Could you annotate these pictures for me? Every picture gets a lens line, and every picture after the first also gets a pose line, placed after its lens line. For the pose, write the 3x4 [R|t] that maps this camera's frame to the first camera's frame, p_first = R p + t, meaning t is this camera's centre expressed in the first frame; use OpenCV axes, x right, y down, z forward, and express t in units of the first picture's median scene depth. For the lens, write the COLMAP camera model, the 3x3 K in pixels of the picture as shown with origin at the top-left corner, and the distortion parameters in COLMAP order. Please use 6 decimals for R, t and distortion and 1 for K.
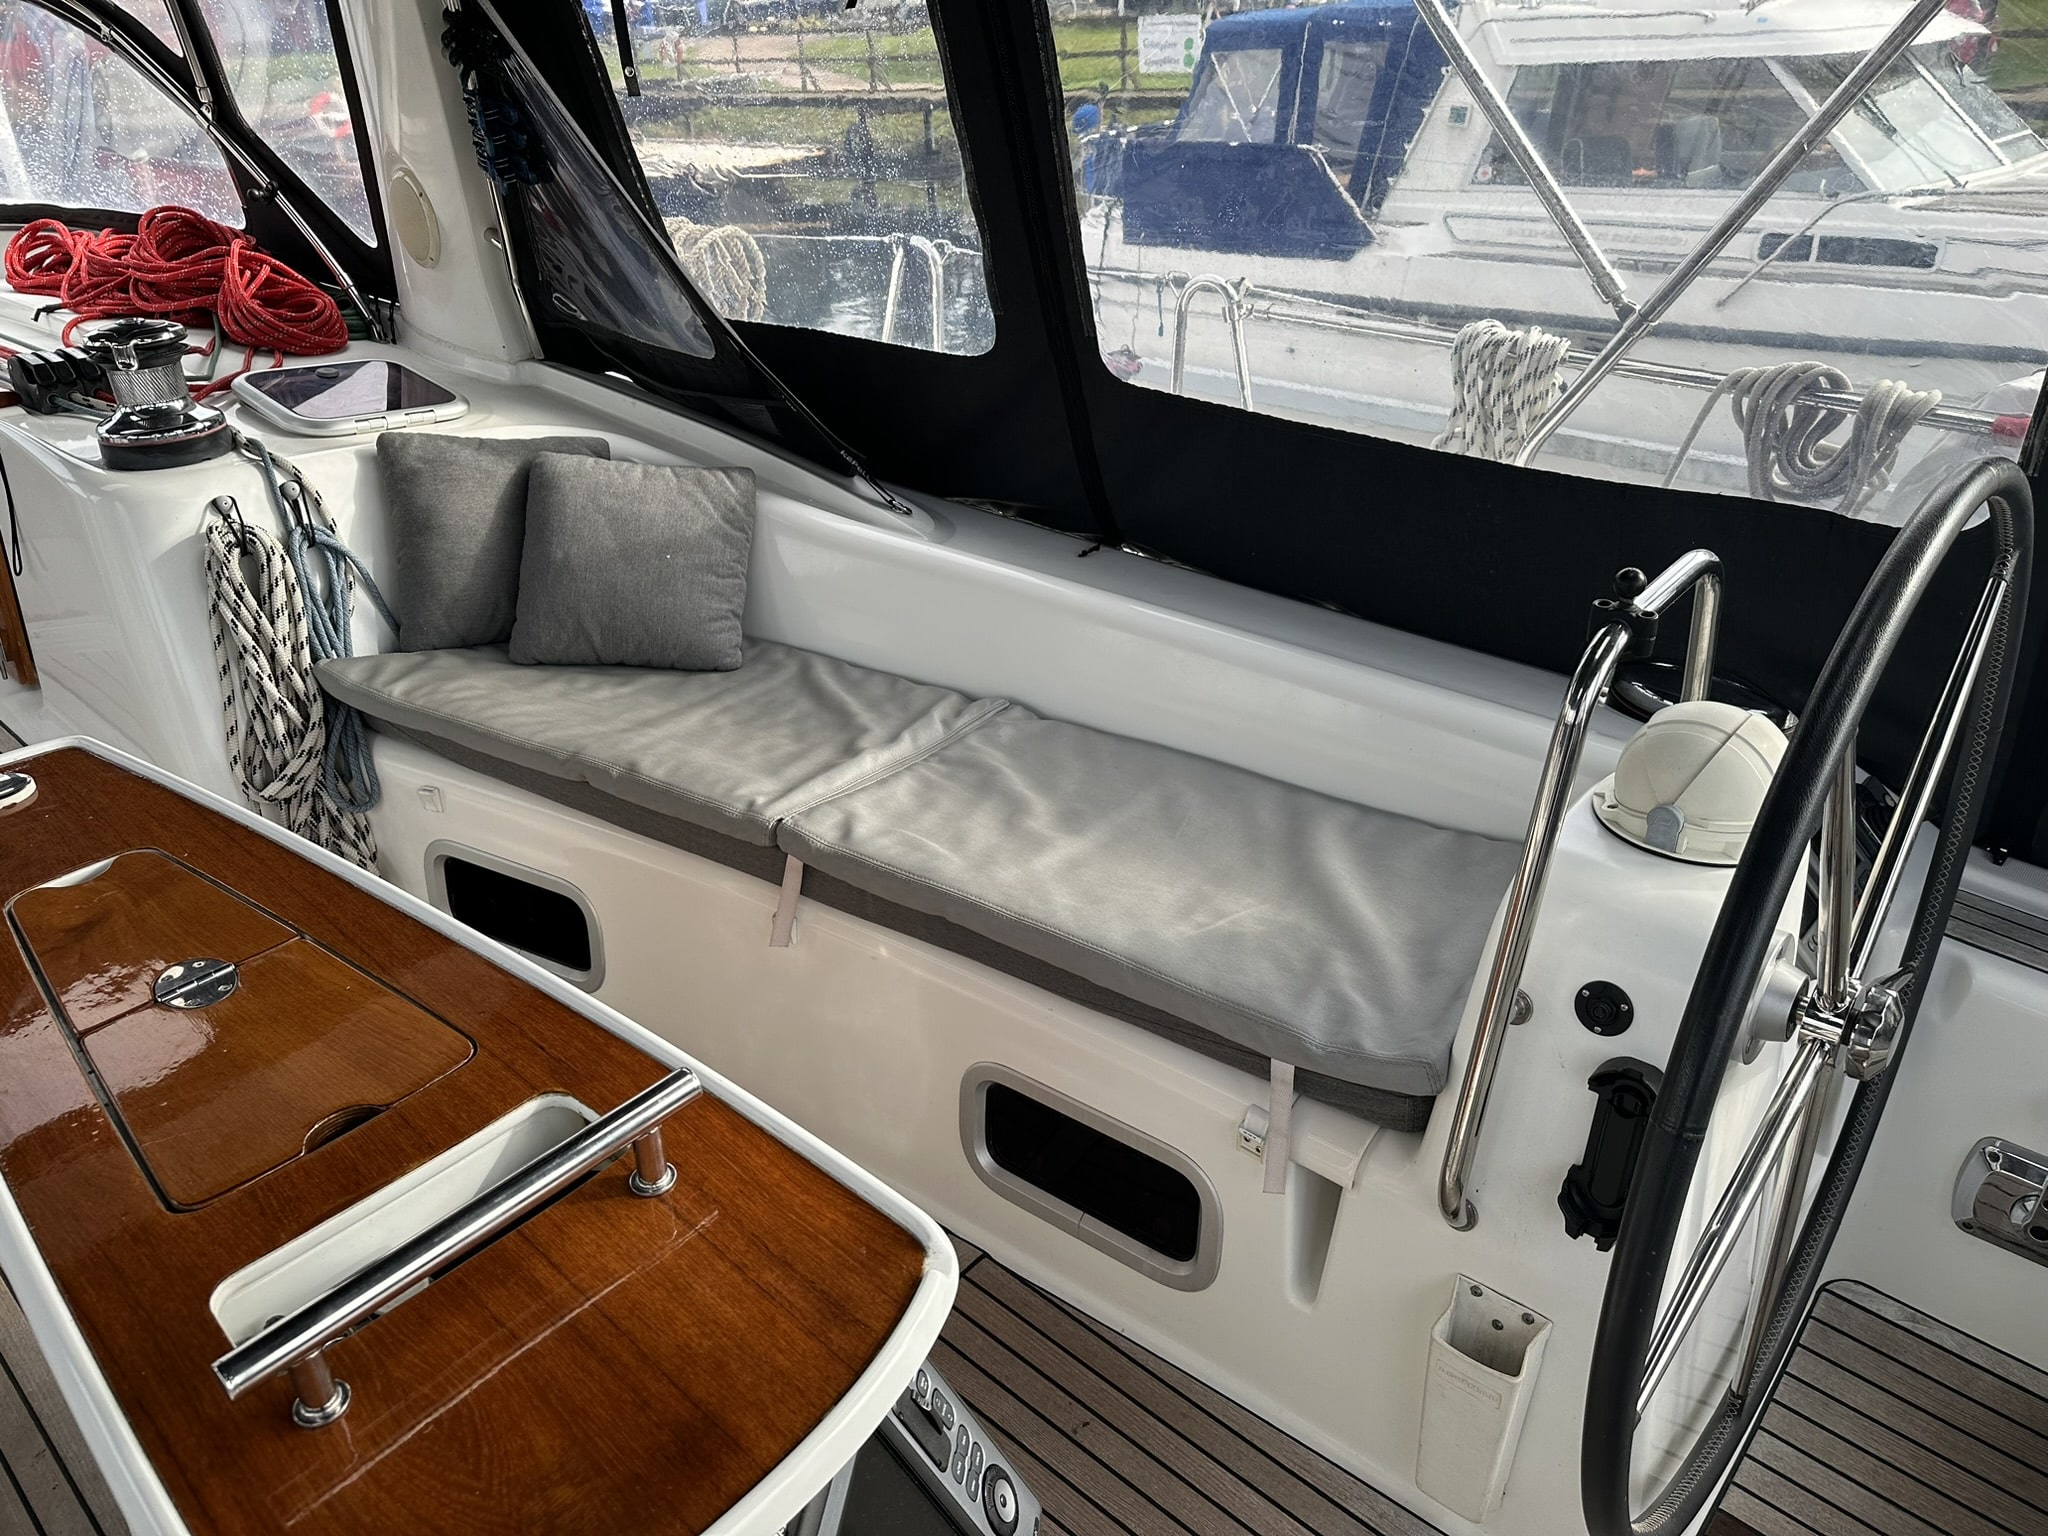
lens RADIAL K [[1440.7, 0, 1009.3], [0, 1440.7, 779.1], [0, 0, 1]] dist [0.045197, -0.065337]
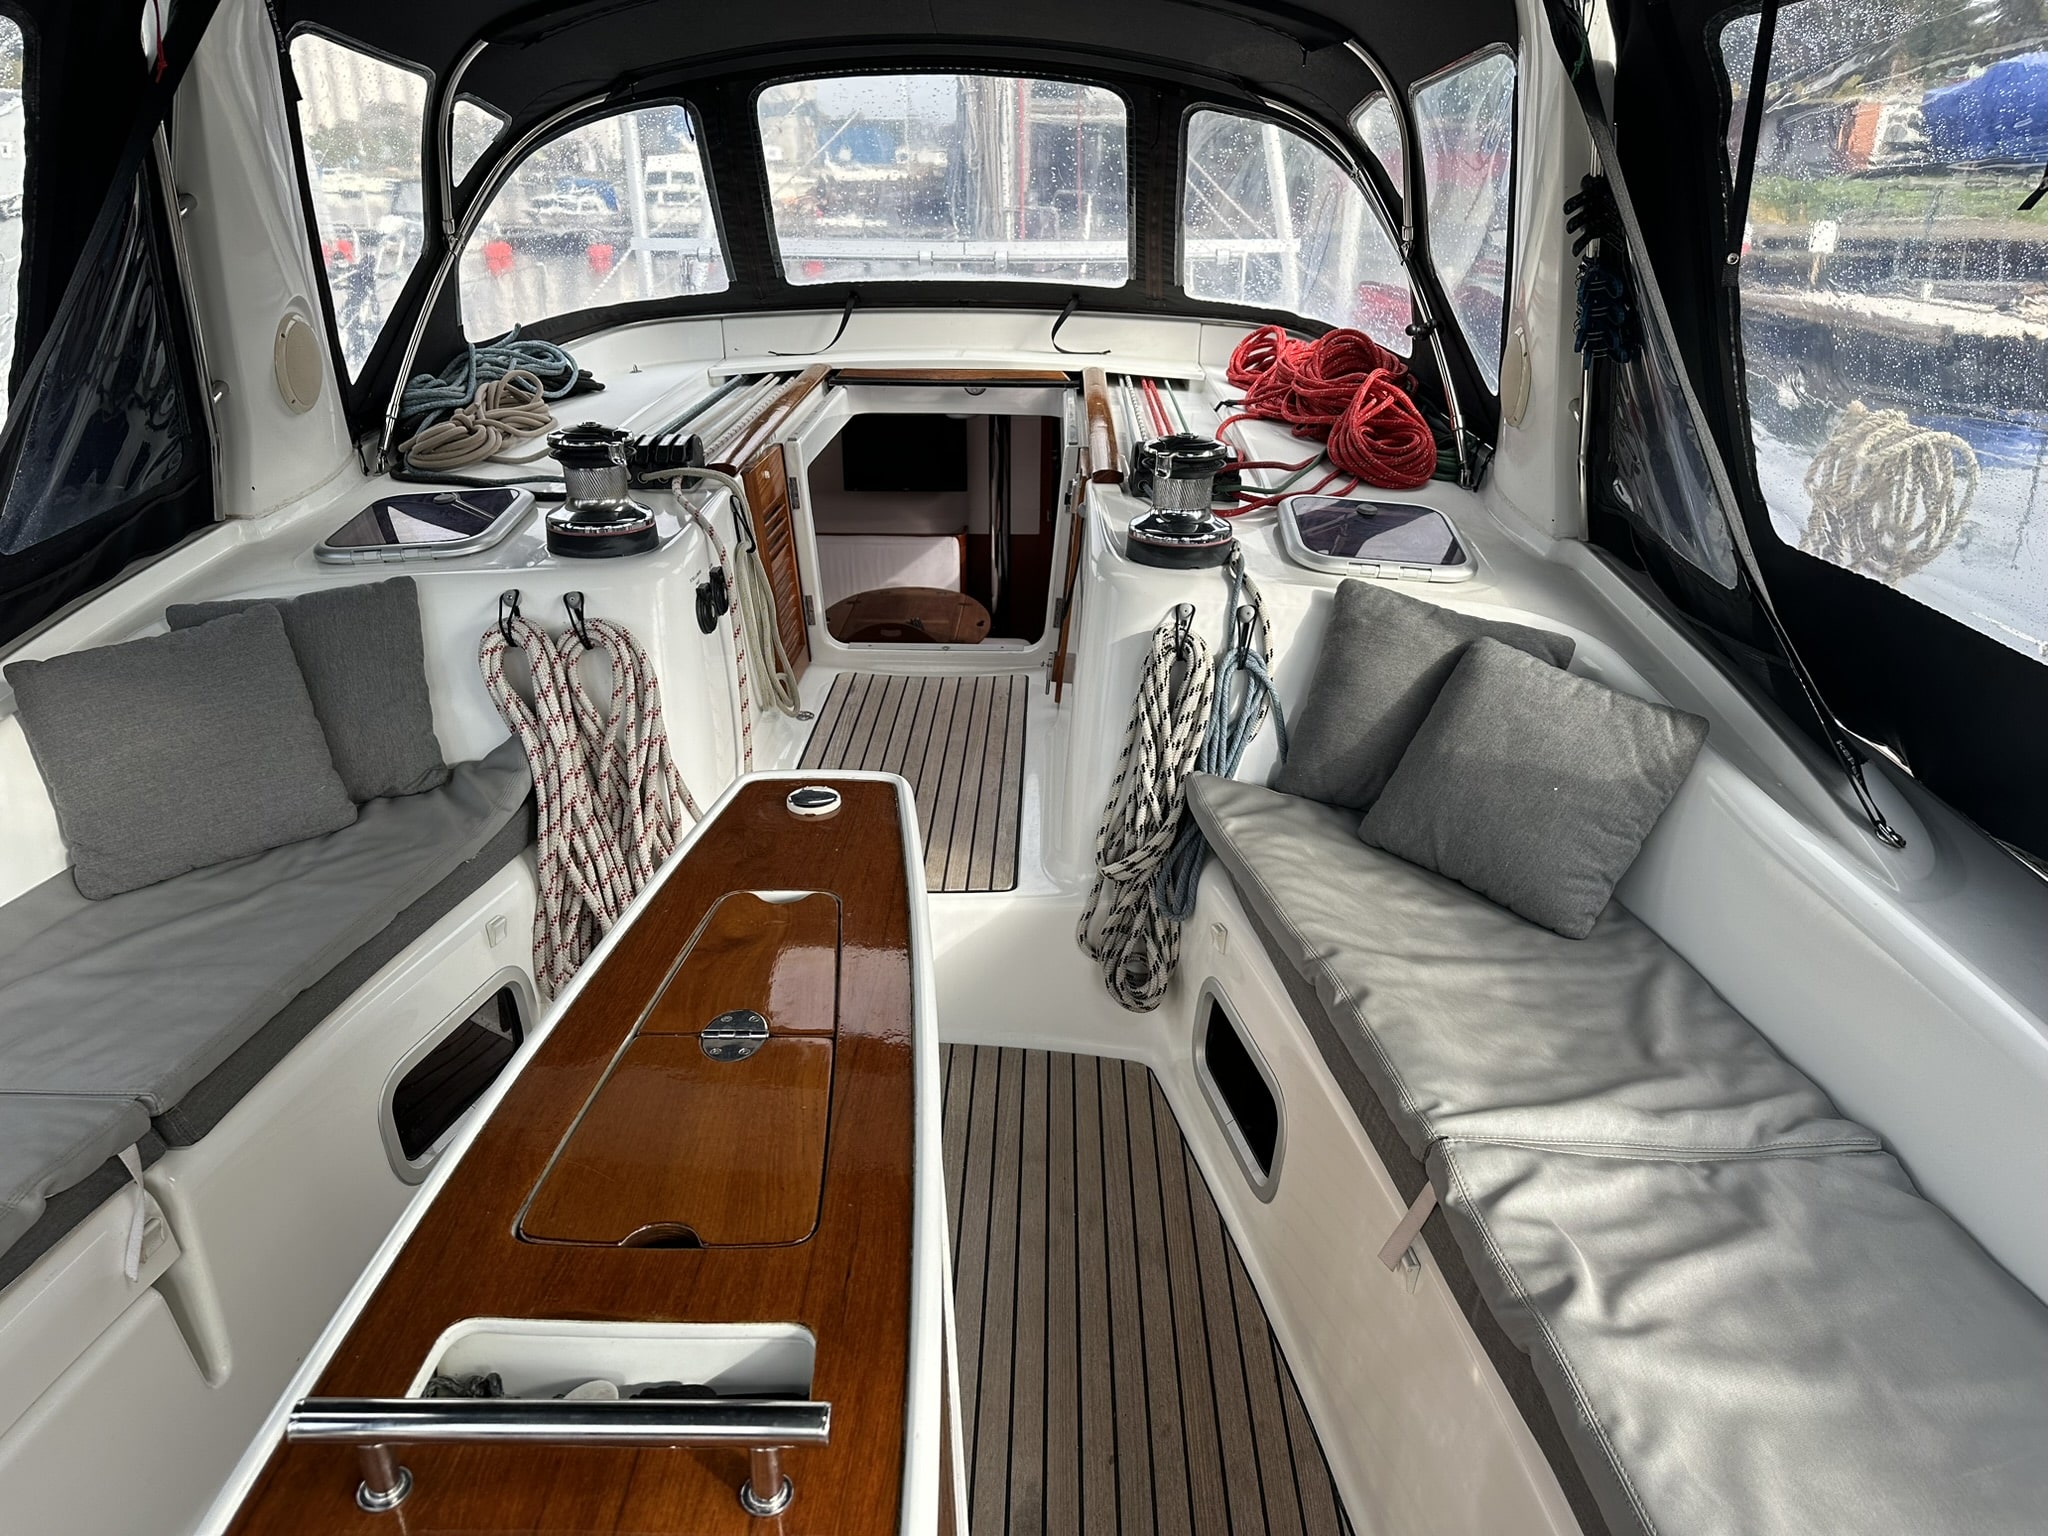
lens RADIAL K [[1430.7, 0, 1017.1], [0, 1430.7, 776.8], [0, 0, 1]] dist [0.099989, -0.148061]
pose [[0.656539, 0.332857, -0.676877, 0.141017], [-0.380365, 0.921016, 0.083977, -0.115116], [0.651367, 0.202327, 0.731290, 0.155965]]
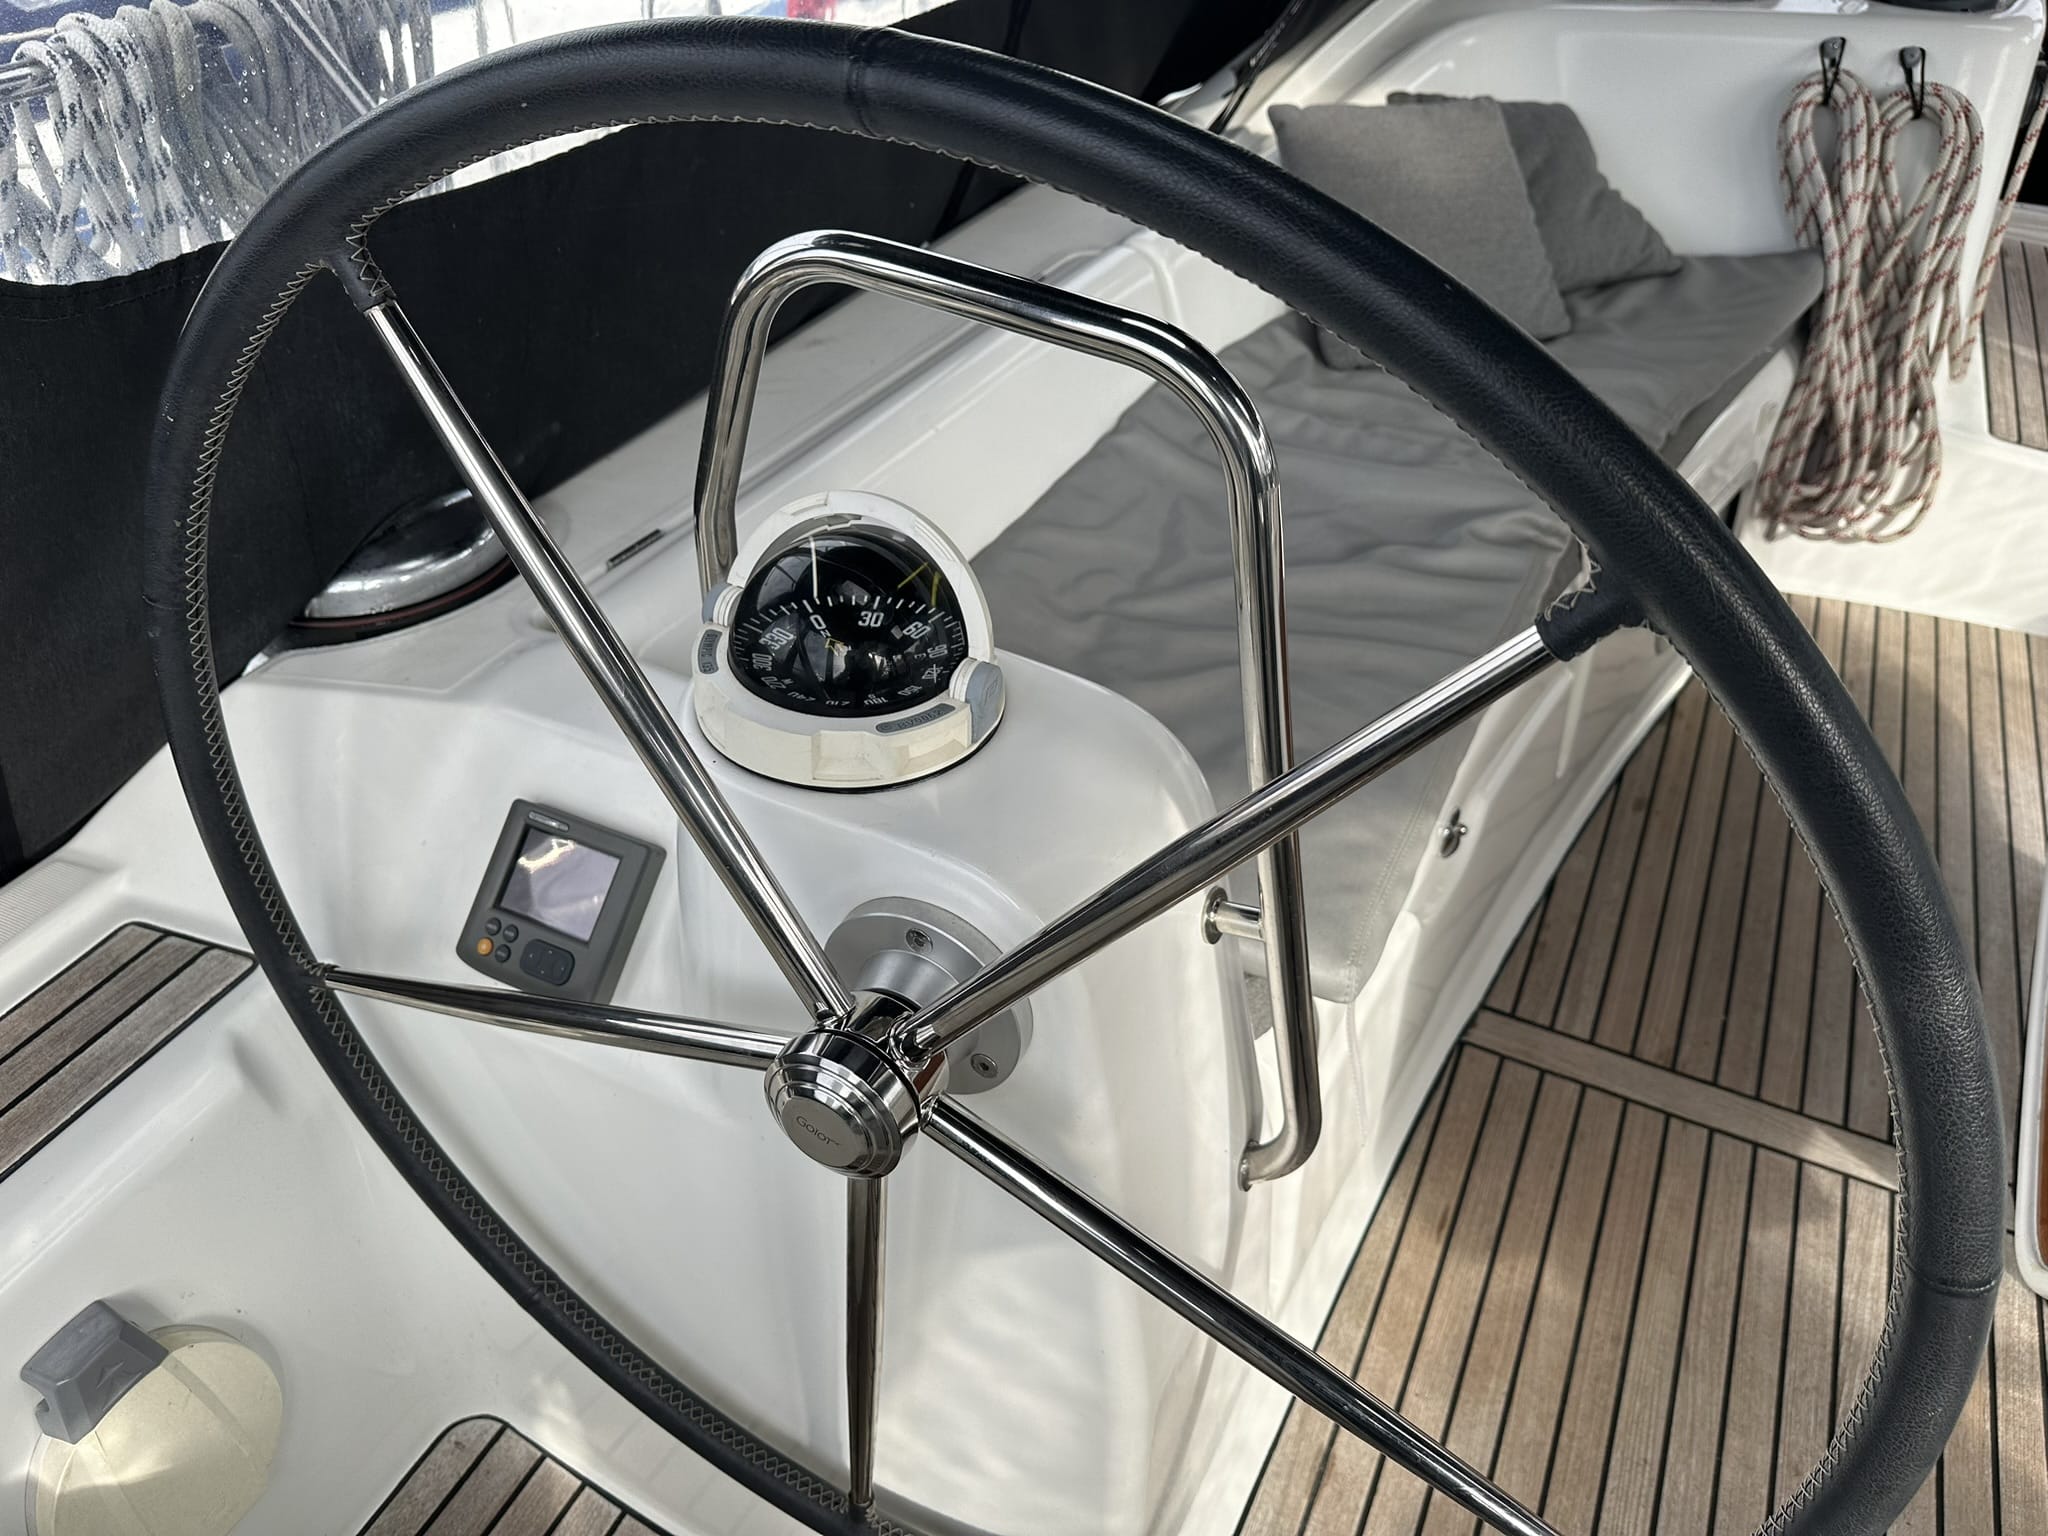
lens RADIAL K [[1459.8, 0, 1019.3], [0, 1459.8, 774.9], [0, 0, 1]] dist [0.025630, -0.028870]
pose [[0.283405, 0.611479, -0.738766, -0.036133], [-0.484187, 0.756191, 0.440158, 0.185443], [0.827795, 0.232958, 0.510379, -0.136703]]
